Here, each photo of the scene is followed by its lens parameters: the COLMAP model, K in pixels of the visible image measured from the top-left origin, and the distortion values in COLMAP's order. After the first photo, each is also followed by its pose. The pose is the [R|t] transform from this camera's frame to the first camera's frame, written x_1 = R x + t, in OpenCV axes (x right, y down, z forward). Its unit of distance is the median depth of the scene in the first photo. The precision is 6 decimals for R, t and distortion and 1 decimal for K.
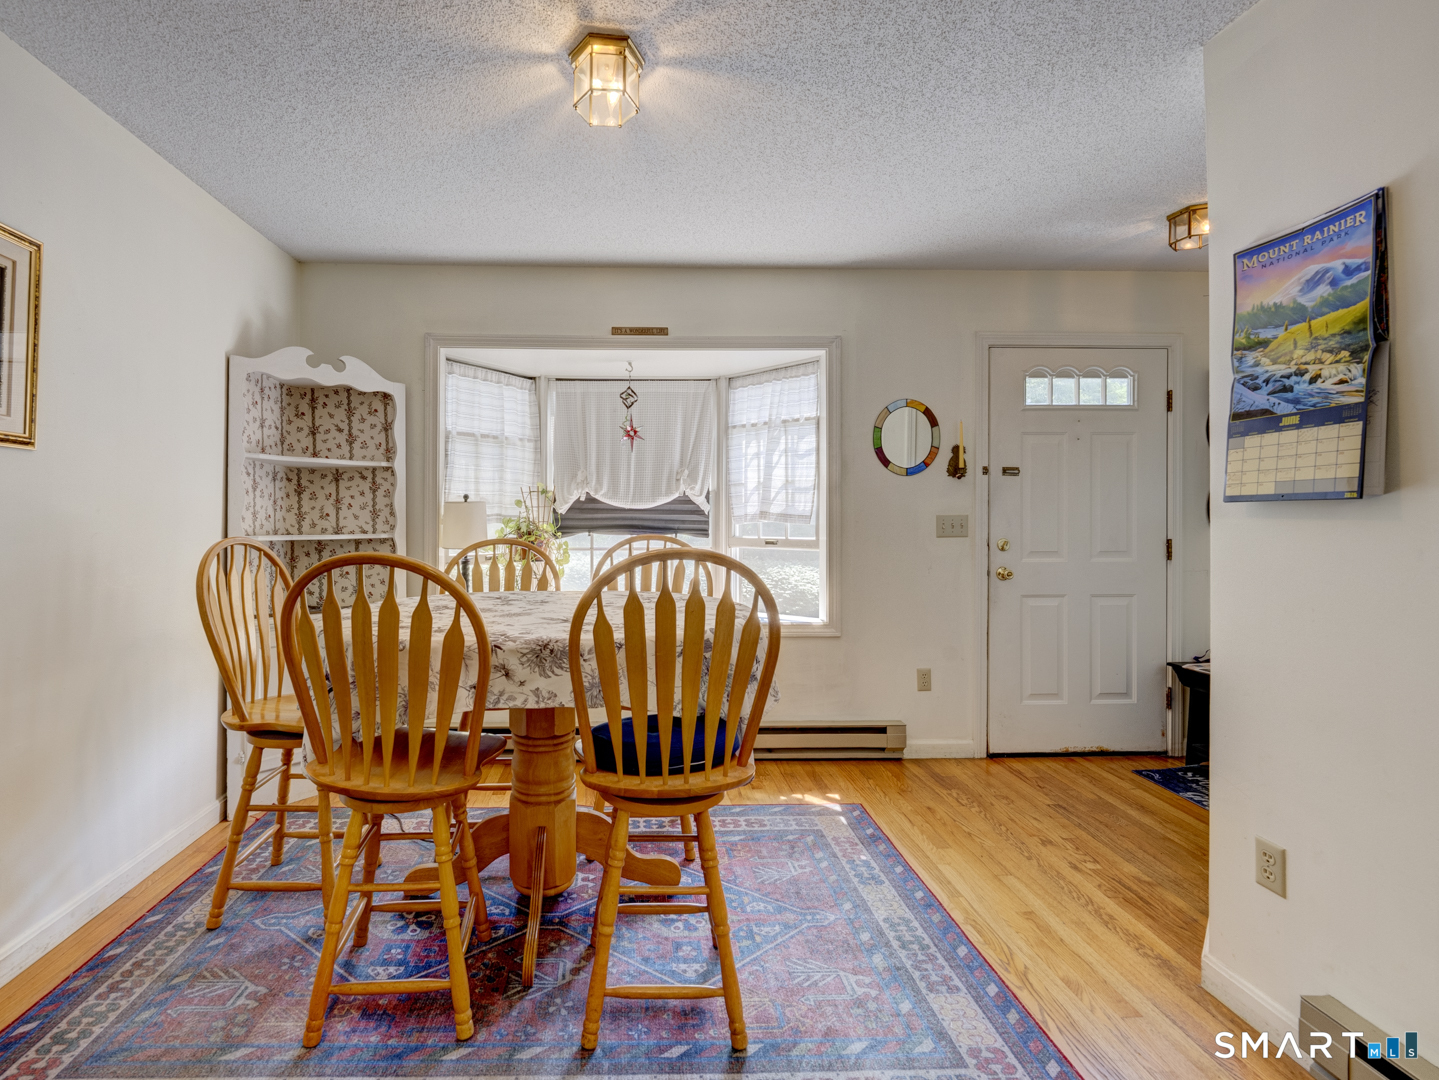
lens RADIAL K [[668.7, 0, 630.3], [0, 668.7, 512.6], [0, 0, 1]] dist [-0.001881, 0.000268]
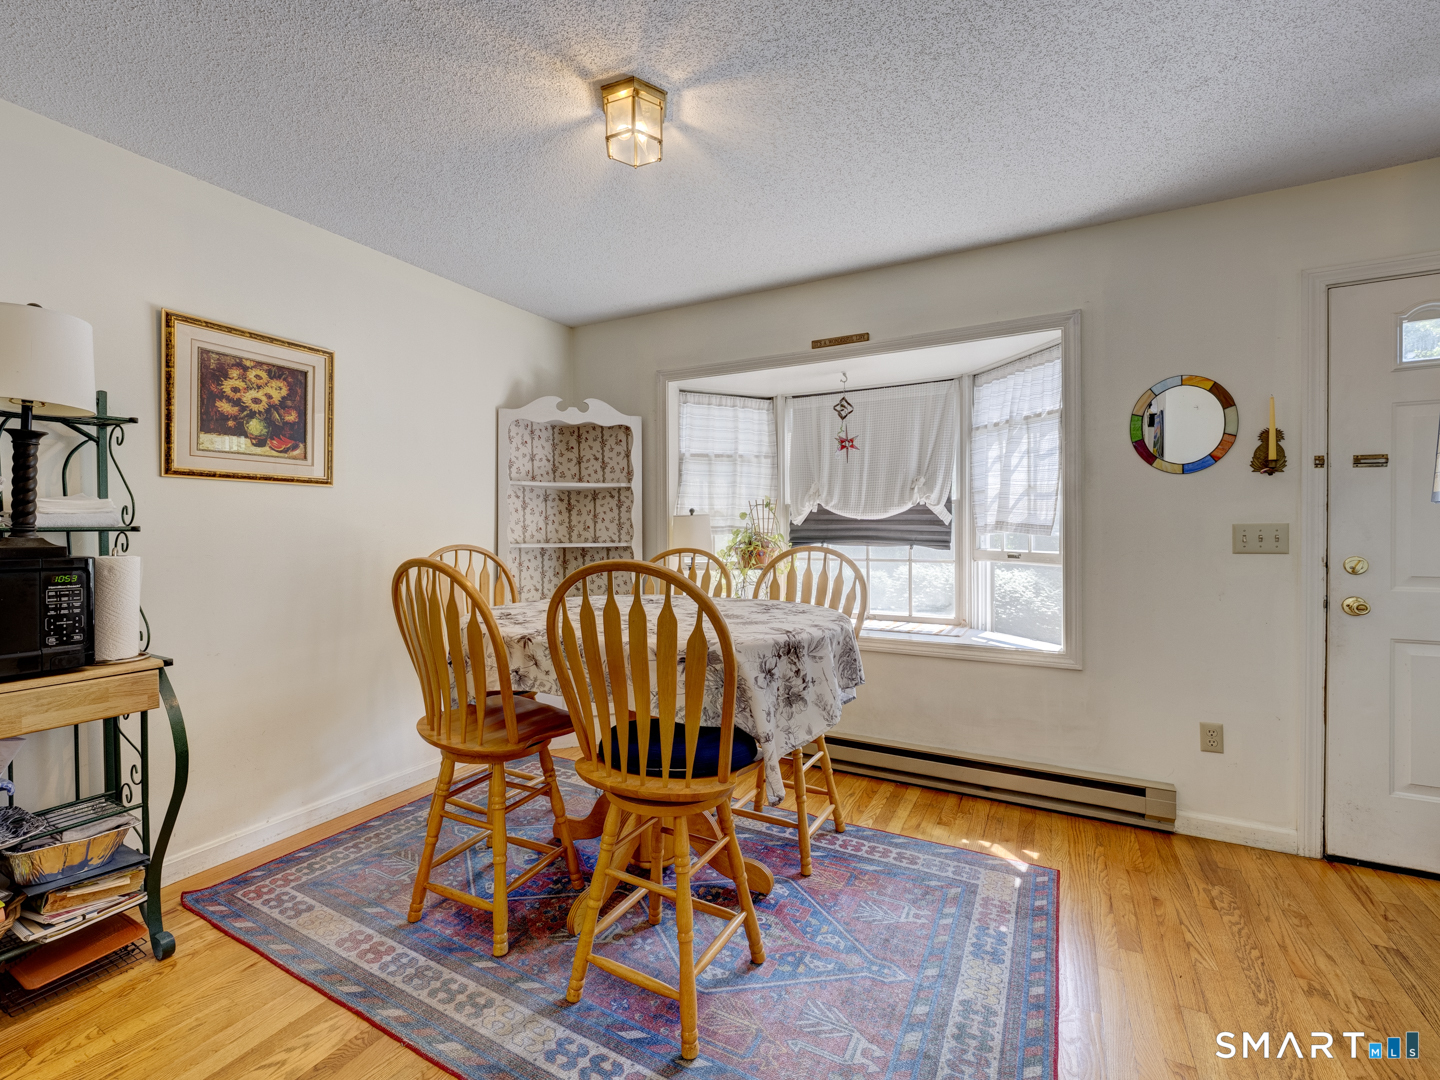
lens RADIAL K [[619.1, 0, 704.0], [0, 619.1, 531.8], [0, 0, 1]] dist [-0.004125, -0.000278]
pose [[0.867650, -0.000486, -0.497175, 0.290588], [0.007524, 0.999898, 0.012152, -0.000528], [0.497118, -0.014284, 0.867565, 0.097152]]
